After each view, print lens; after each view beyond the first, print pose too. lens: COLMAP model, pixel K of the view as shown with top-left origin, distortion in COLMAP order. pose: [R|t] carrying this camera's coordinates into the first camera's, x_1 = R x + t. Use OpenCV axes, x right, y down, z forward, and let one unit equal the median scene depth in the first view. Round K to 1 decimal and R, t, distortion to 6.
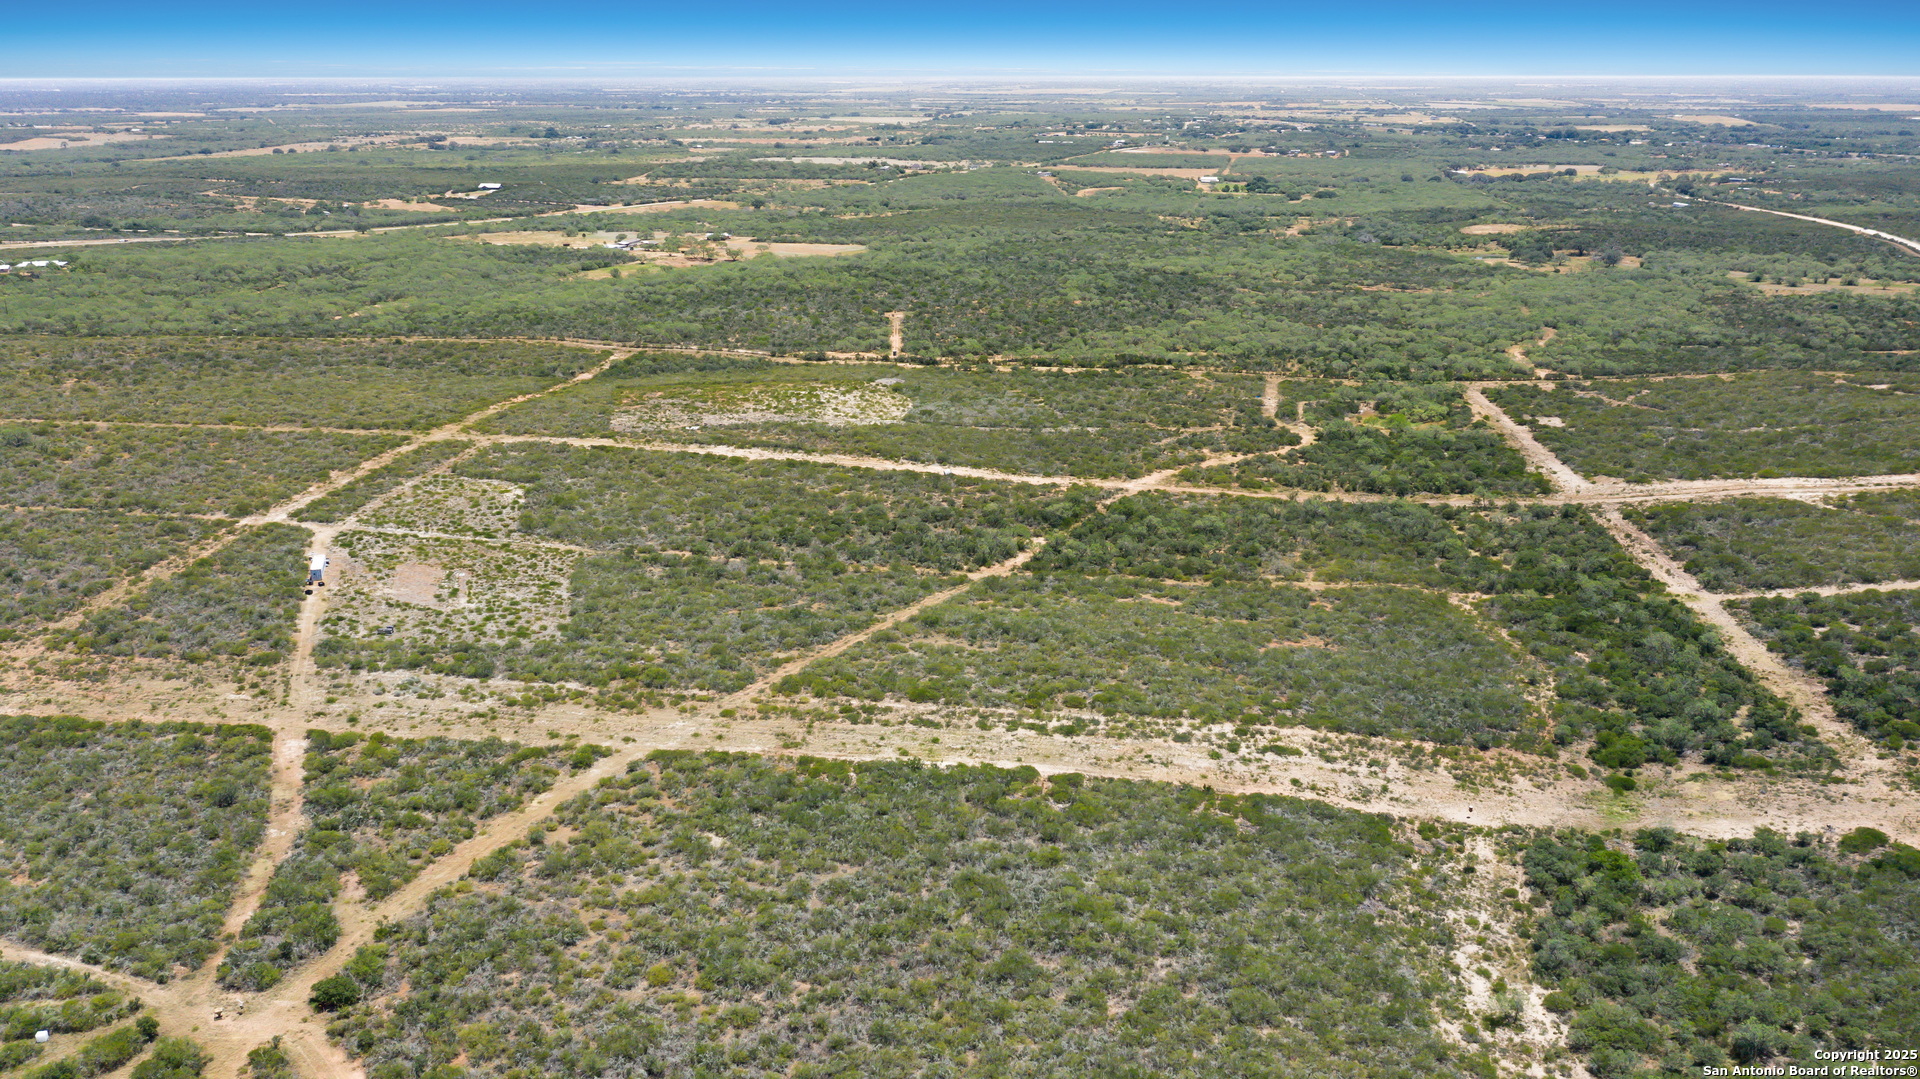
lens RADIAL K [[1493.0, 0, 935.4], [0, 1493.0, 532.7], [0, 0, 1]] dist [-0.001183, 0.012229]
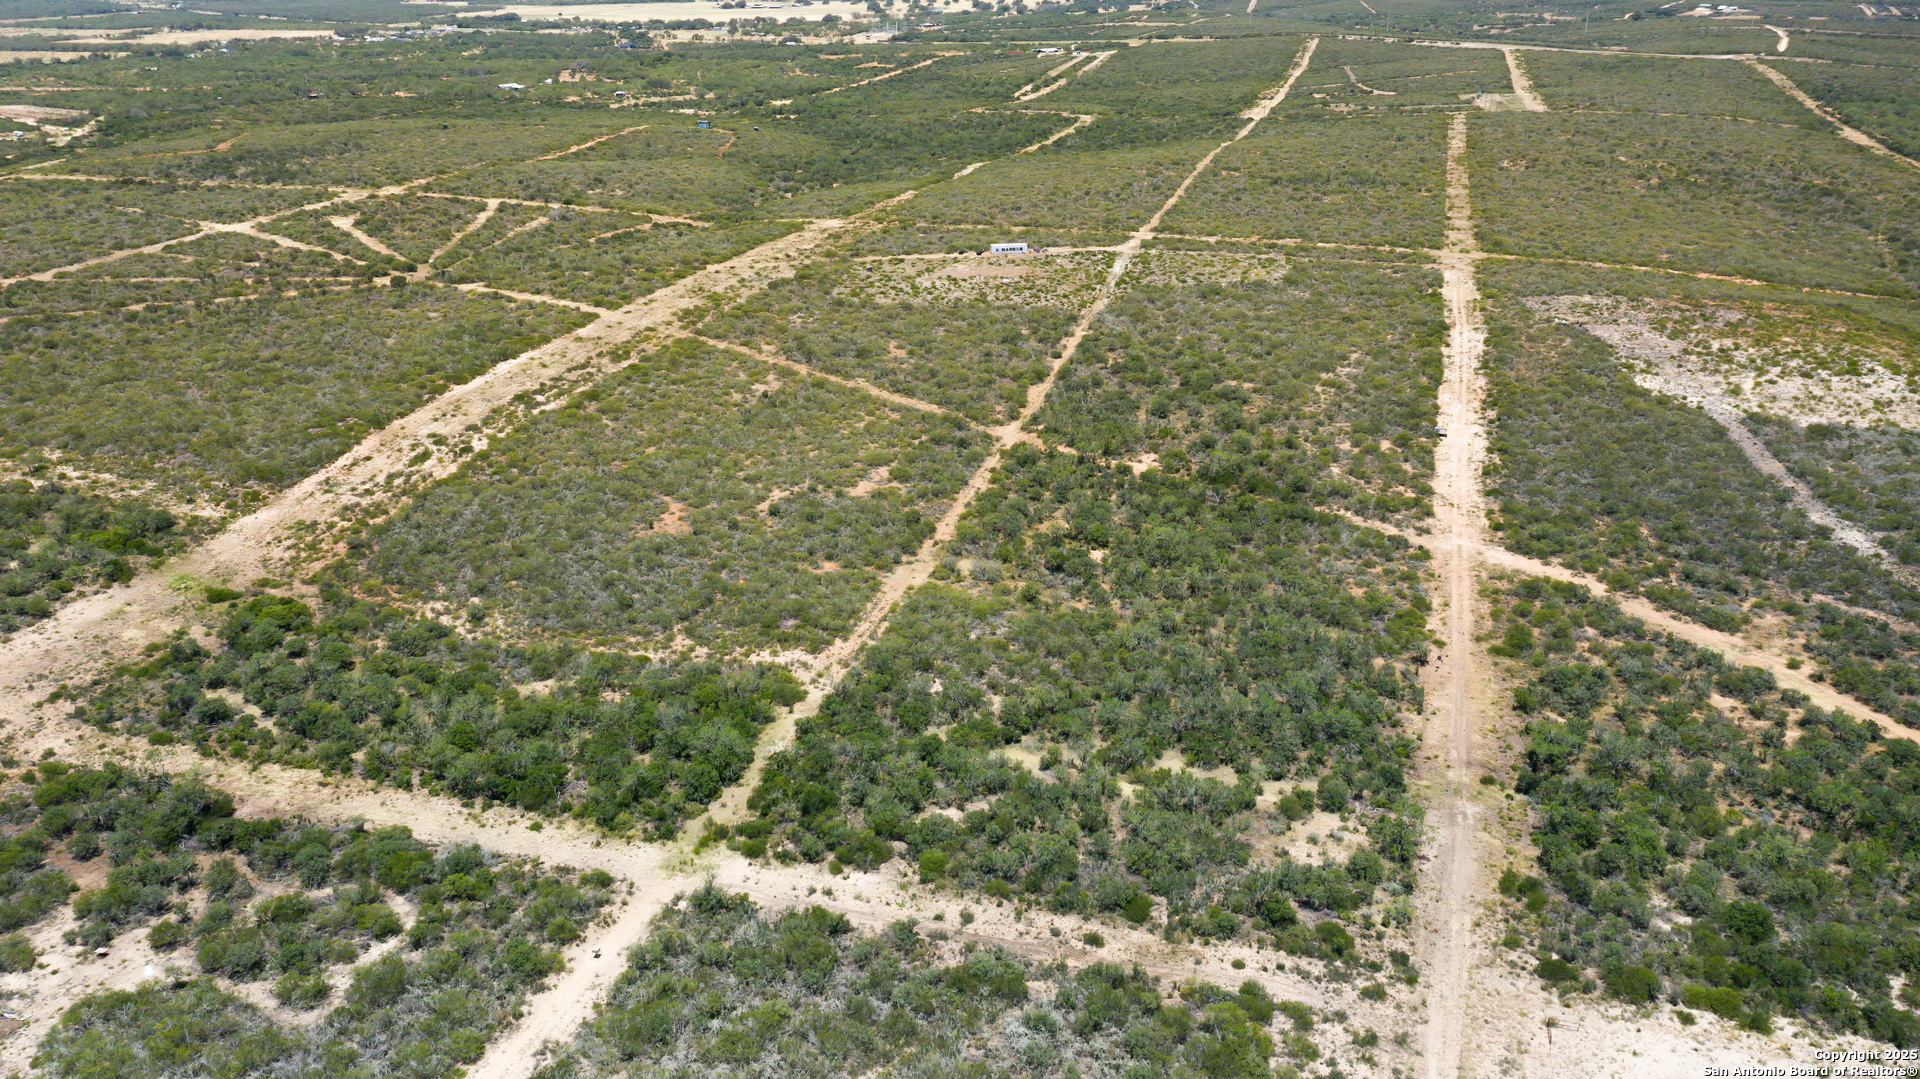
lens RADIAL K [[1476.4, 0, 941.5], [0, 1476.4, 507.4], [0, 0, 1]] dist [-0.006070, 0.005883]
pose [[-0.190585, 0.364443, -0.911515, 1.242624], [-0.282619, 0.868852, 0.406477, -0.407316], [0.940109, 0.335079, -0.062592, 1.520315]]
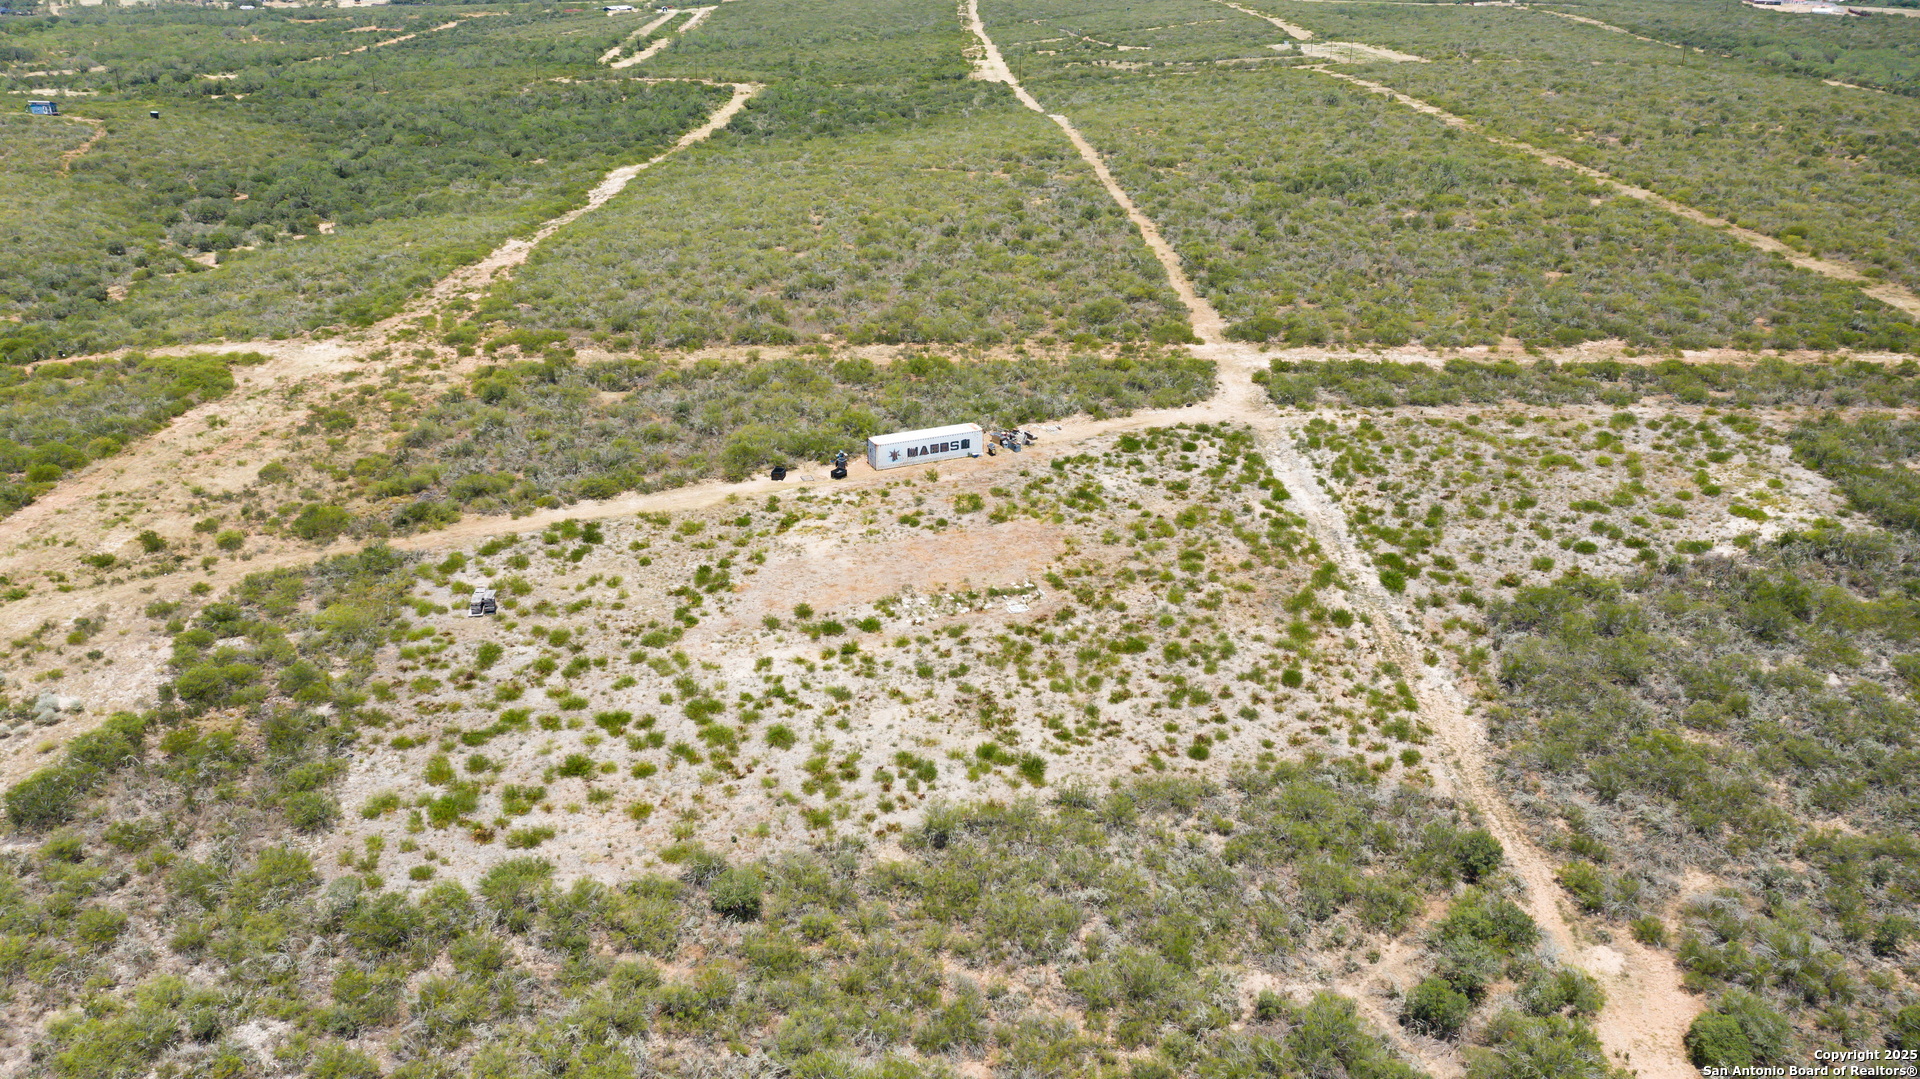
lens RADIAL K [[1493.0, 0, 935.4], [0, 1493.0, 532.7], [0, 0, 1]] dist [-0.001183, 0.012229]
pose [[0.112786, 0.385179, -0.915924, -0.018115], [-0.300771, 0.891794, 0.337994, -0.131978], [0.947004, 0.237362, 0.216433, 1.261481]]
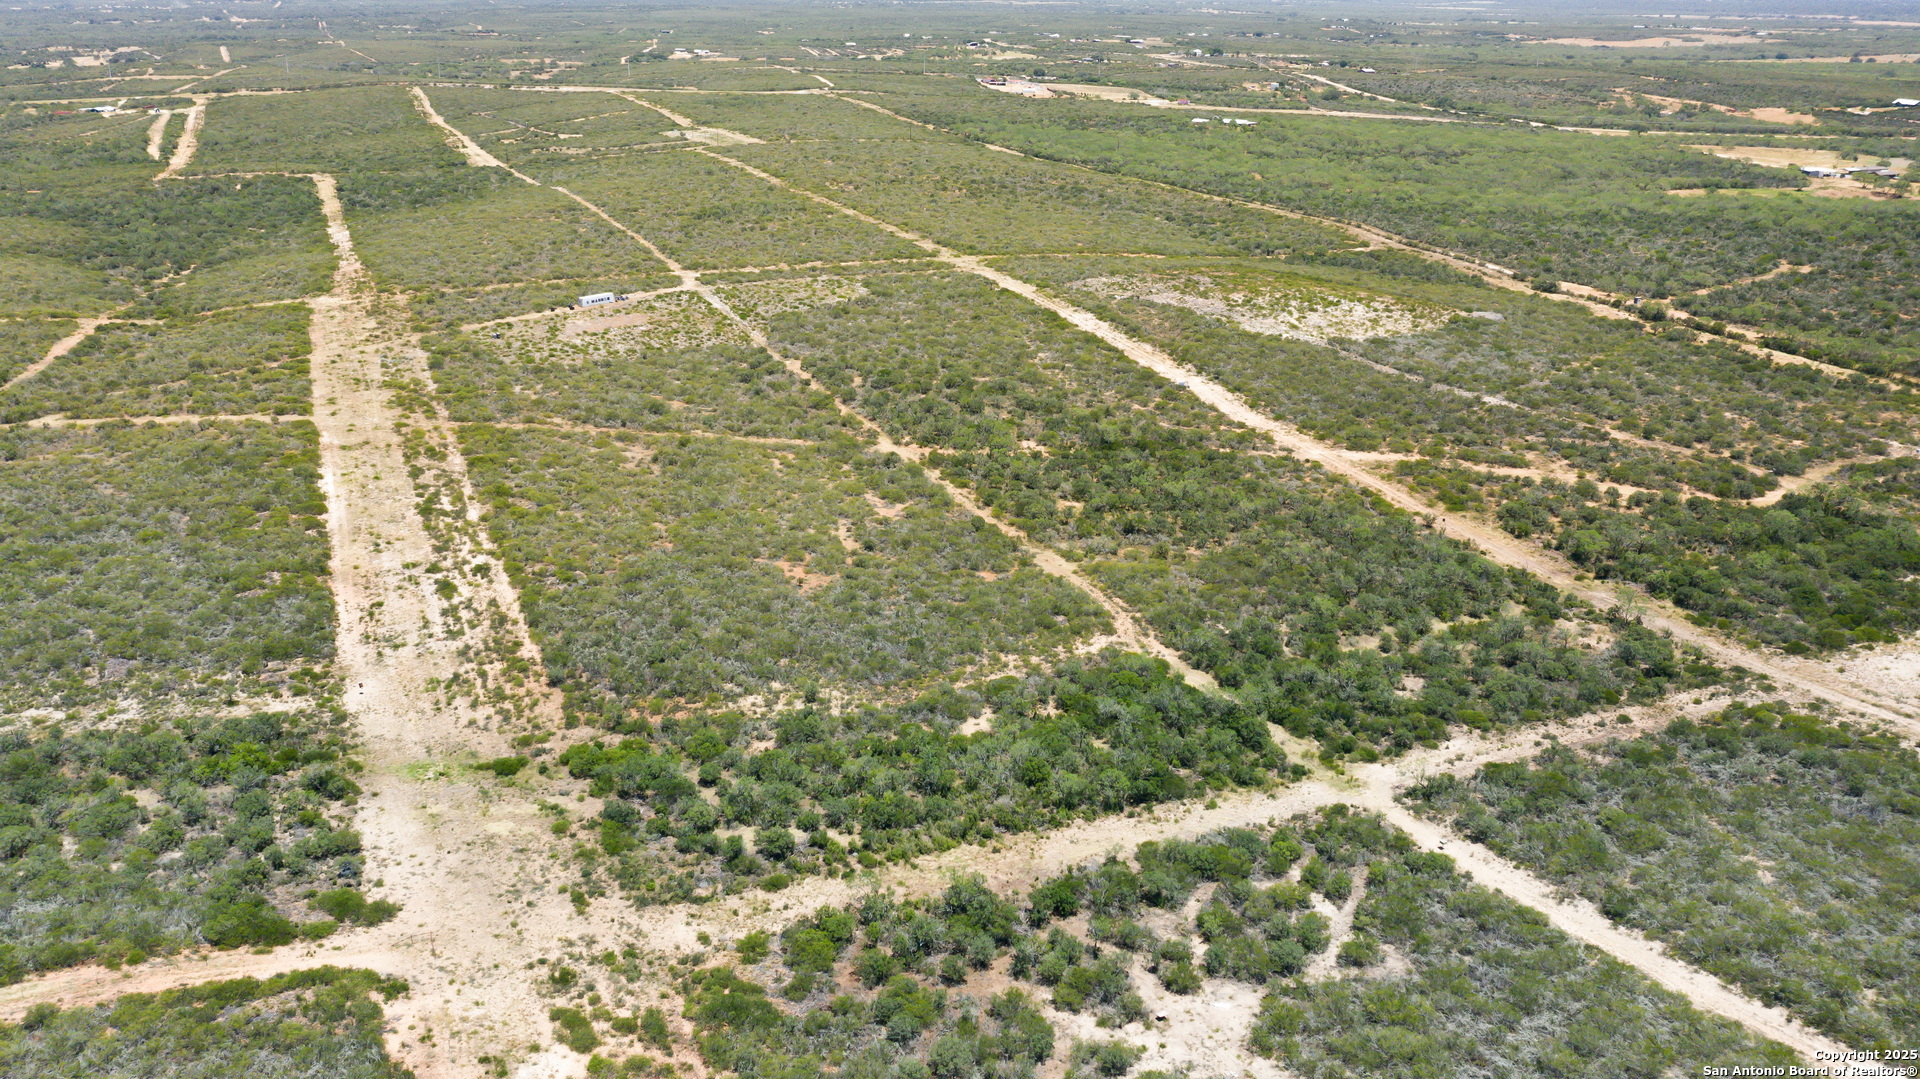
lens RADIAL K [[1493.0, 0, 935.4], [0, 1493.0, 532.7], [0, 0, 1]] dist [-0.001183, 0.012229]
pose [[0.486411, 0.313194, -0.815668, 1.203088], [-0.271404, 0.941526, 0.199673, -0.171656], [0.830509, 0.124252, 0.542970, 0.768919]]
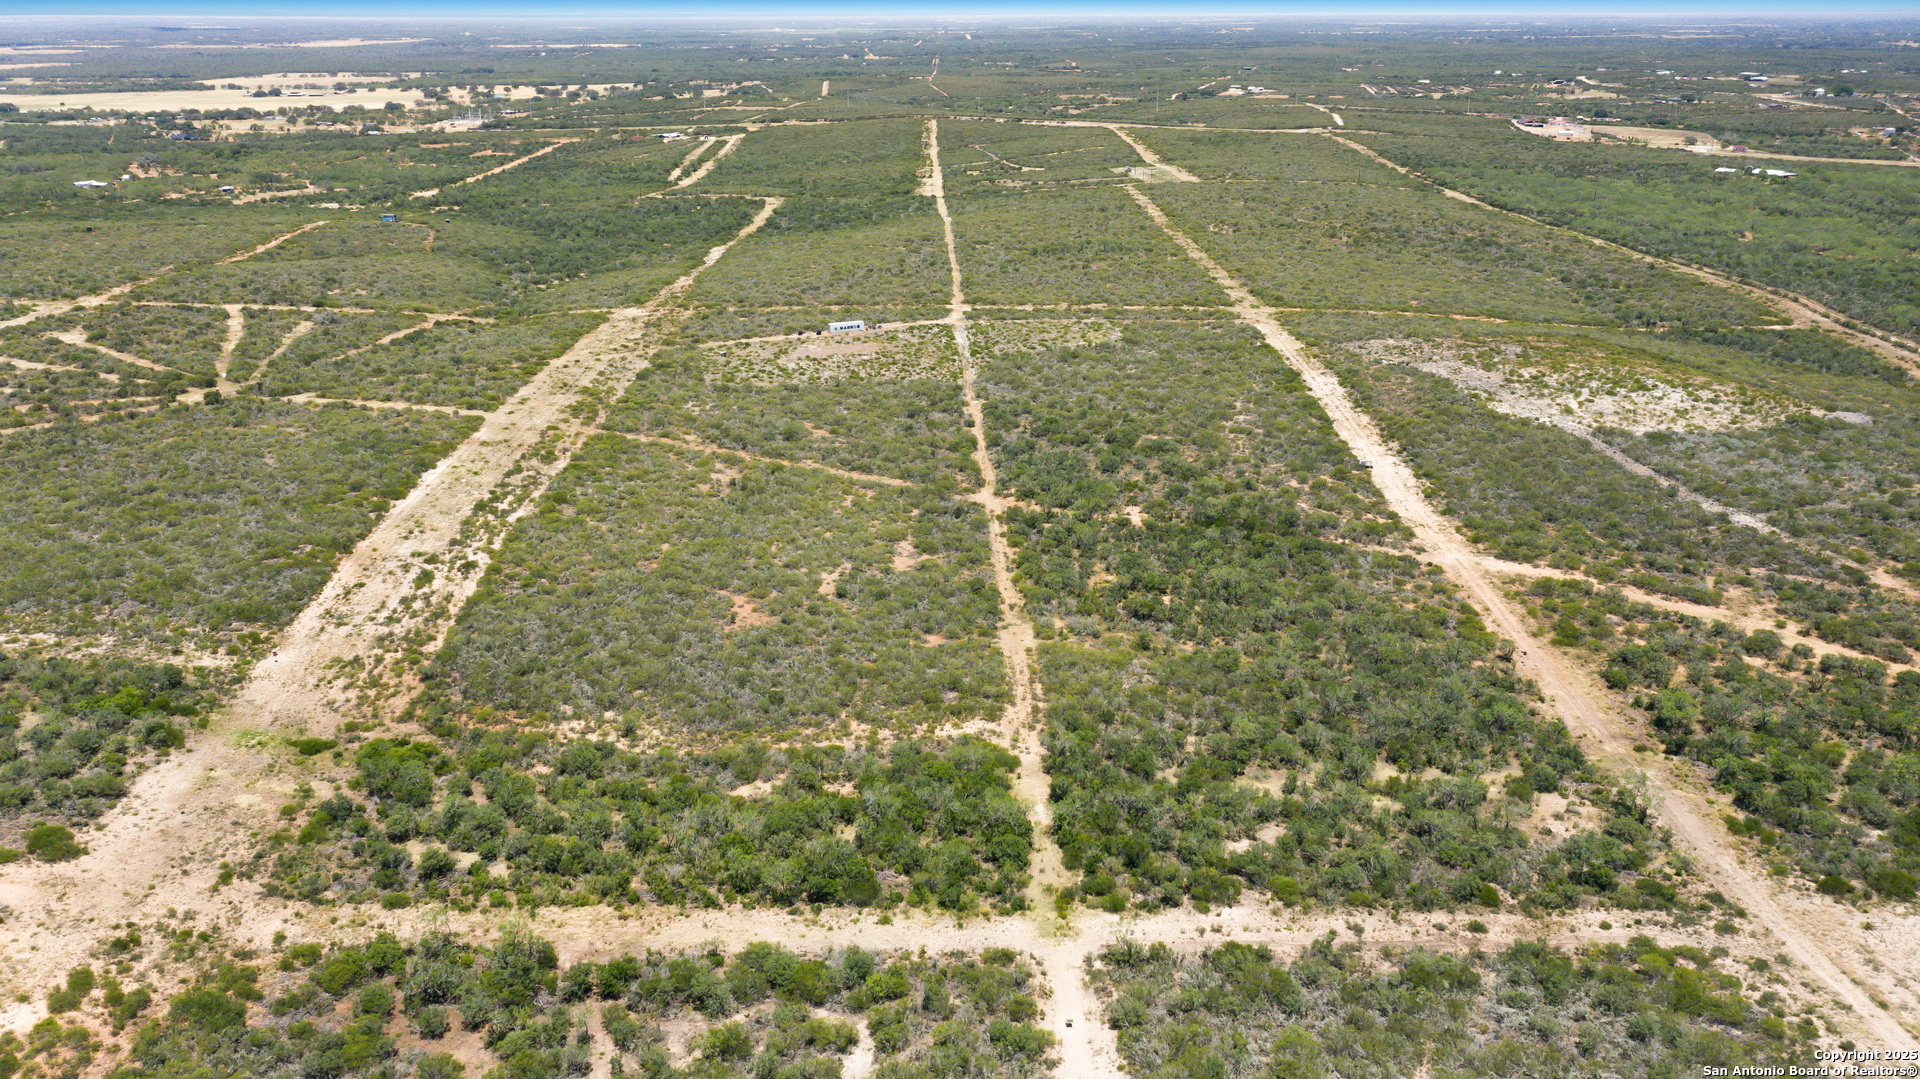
lens RADIAL K [[1493.0, 0, 935.4], [0, 1493.0, 532.7], [0, 0, 1]] dist [-0.001183, 0.012229]
pose [[0.111039, 0.331279, -0.936976, 1.286437], [-0.293982, 0.911562, 0.287455, -0.299740], [0.949339, 0.243535, 0.198609, 1.173726]]
